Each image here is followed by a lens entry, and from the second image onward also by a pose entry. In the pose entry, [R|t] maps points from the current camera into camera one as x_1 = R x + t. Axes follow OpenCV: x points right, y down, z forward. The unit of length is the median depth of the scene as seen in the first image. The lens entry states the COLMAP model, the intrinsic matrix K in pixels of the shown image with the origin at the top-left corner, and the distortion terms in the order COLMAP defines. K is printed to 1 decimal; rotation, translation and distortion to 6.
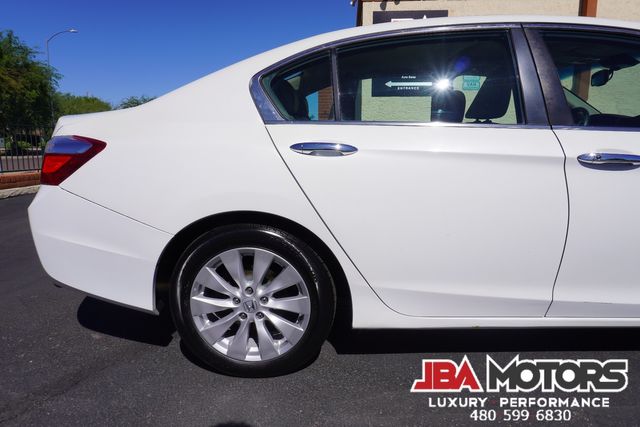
lens RADIAL K [[424.2, 0, 322.2], [0, 424.2, 213.0], [0, 0, 1]] dist [-0.043721, 0.020766]
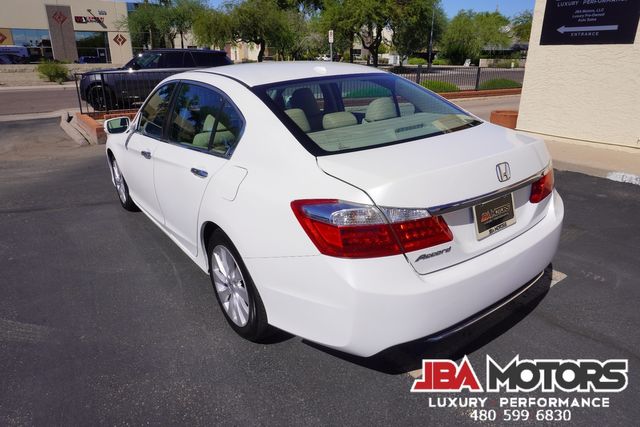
lens RADIAL K [[424.2, 0, 320.1], [0, 424.2, 210.4], [0, 0, 1]] dist [-0.043721, 0.020766]
pose [[0.637186, 0.264106, -0.724045, 0.567902], [-0.126702, 0.962567, 0.239608, -0.099555], [0.760224, -0.060936, 0.646797, 0.073841]]
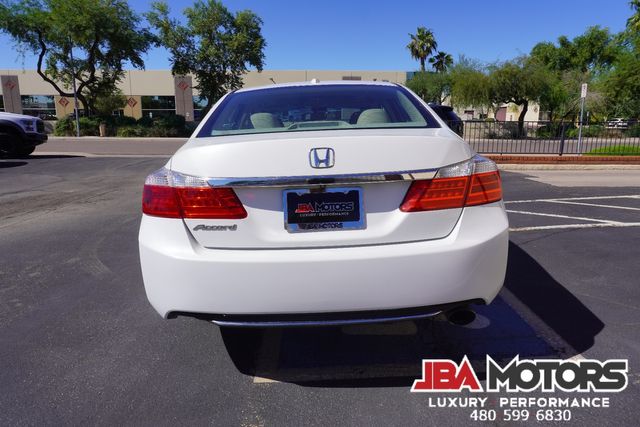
lens RADIAL K [[424.2, 0, 320.0], [0, 424.2, 210.3], [0, 0, 1]] dist [-0.043721, 0.020766]
pose [[0.072261, 0.205064, -0.976077, 0.671894], [-0.163325, 0.967858, 0.191246, -0.090937], [0.983922, 0.145598, 0.103430, 0.301587]]
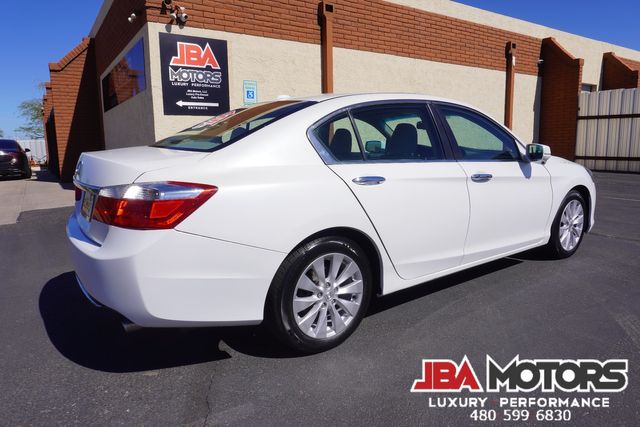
lens RADIAL K [[424.2, 0, 319.4], [0, 424.2, 212.0], [0, 0, 1]] dist [-0.043721, 0.020766]
pose [[0.792556, -0.106814, 0.600371, -0.228428], [0.119249, 0.992679, 0.019190, -0.019071], [-0.598026, 0.056385, 0.799491, -0.022879]]
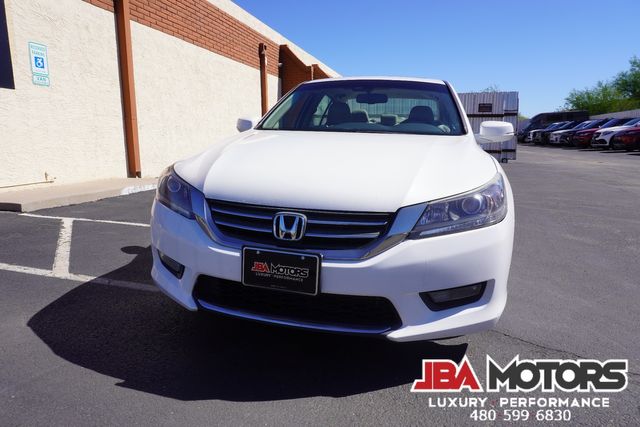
lens RADIAL K [[424.2, 0, 318.3], [0, 424.2, 213.1], [0, 0, 1]] dist [-0.043721, 0.020766]
pose [[0.191352, -0.167109, 0.967191, -0.416877], [0.175114, 0.975403, 0.133883, -0.053677], [-0.965774, 0.143750, 0.215908, 0.314652]]
